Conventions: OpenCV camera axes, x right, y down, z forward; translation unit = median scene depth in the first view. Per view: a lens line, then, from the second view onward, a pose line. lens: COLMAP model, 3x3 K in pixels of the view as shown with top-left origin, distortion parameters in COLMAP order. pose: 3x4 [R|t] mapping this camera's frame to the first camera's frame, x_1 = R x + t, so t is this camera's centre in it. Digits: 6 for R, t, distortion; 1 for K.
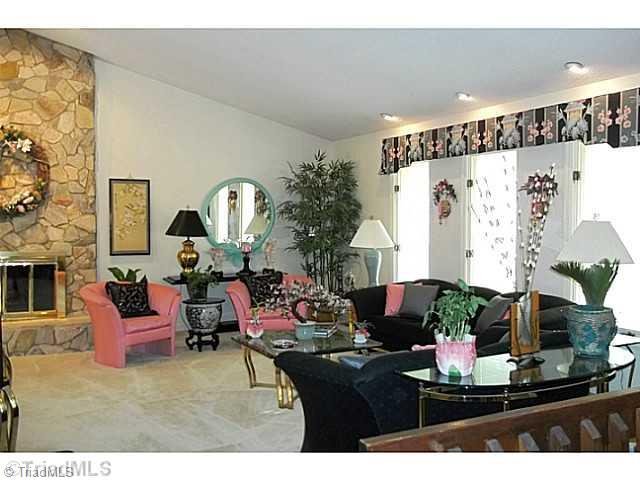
lens RADIAL K [[609.2, 0, 320.0], [0, 609.2, 240.0], [0, 0, 1]] dist [0.006748, 0.001061]
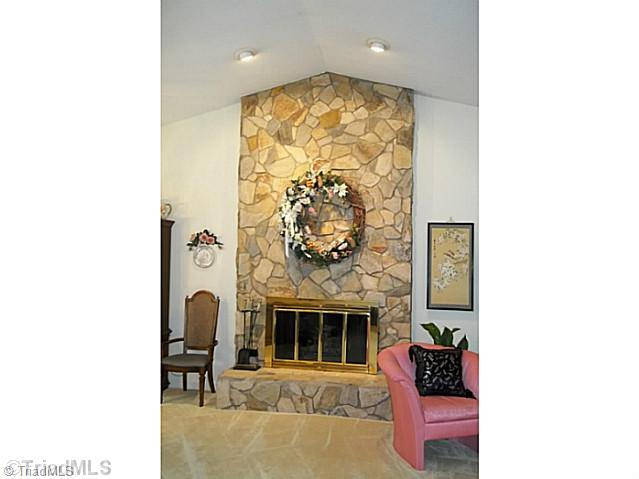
lens RADIAL K [[468.4, 0, 319.5], [0, 468.4, 239.5], [0, 0, 1]] dist [0.000720, 0.000842]
pose [[0.798676, -0.008692, -0.601698, -0.061161], [-0.039931, 0.996926, -0.067404, -0.024359], [0.600435, 0.077860, 0.795874, 0.376645]]
